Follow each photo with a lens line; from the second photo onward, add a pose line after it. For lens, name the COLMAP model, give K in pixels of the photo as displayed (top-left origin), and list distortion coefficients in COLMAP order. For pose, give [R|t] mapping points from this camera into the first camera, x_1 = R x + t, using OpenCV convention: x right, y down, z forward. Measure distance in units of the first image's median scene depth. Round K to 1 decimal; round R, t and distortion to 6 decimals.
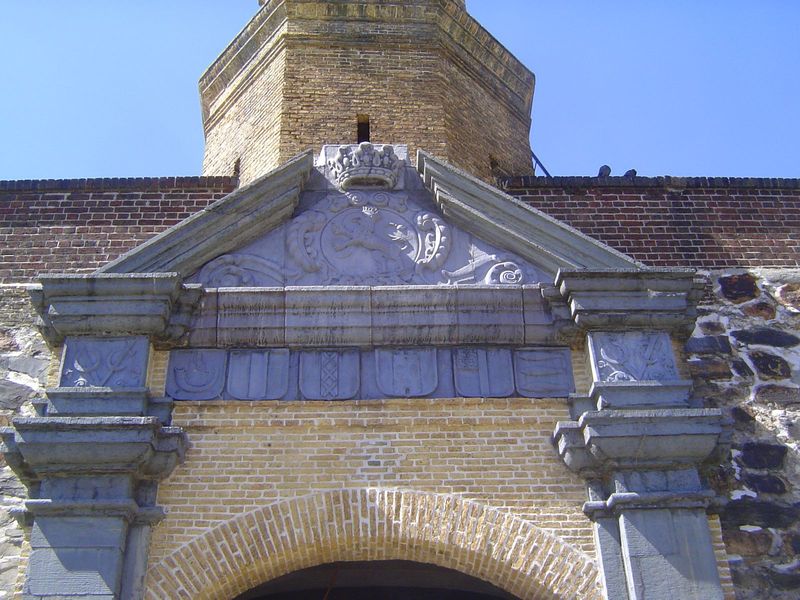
lens RADIAL K [[915.3, 0, 401.6], [0, 915.3, 300.7], [0, 0, 1]] dist [-0.125062, 0.000000]
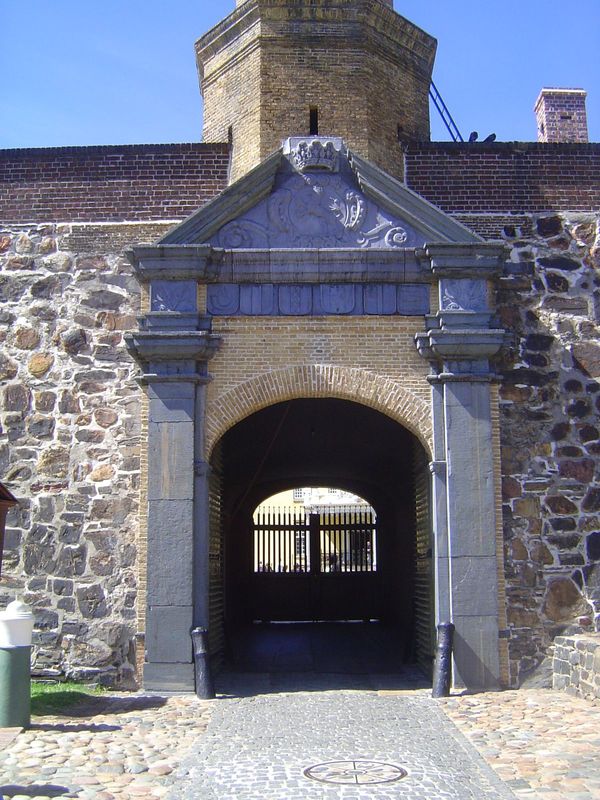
lens RADIAL K [[915.3, 0, 299.8], [0, 915.3, 399.0], [0, 0, 1]] dist [-0.125062, 0.000000]
pose [[0.998958, 0.021704, -0.040155, 0.007070], [-0.003481, 0.913379, 0.407096, -0.444559], [0.045513, -0.406531, 0.912502, -0.691937]]
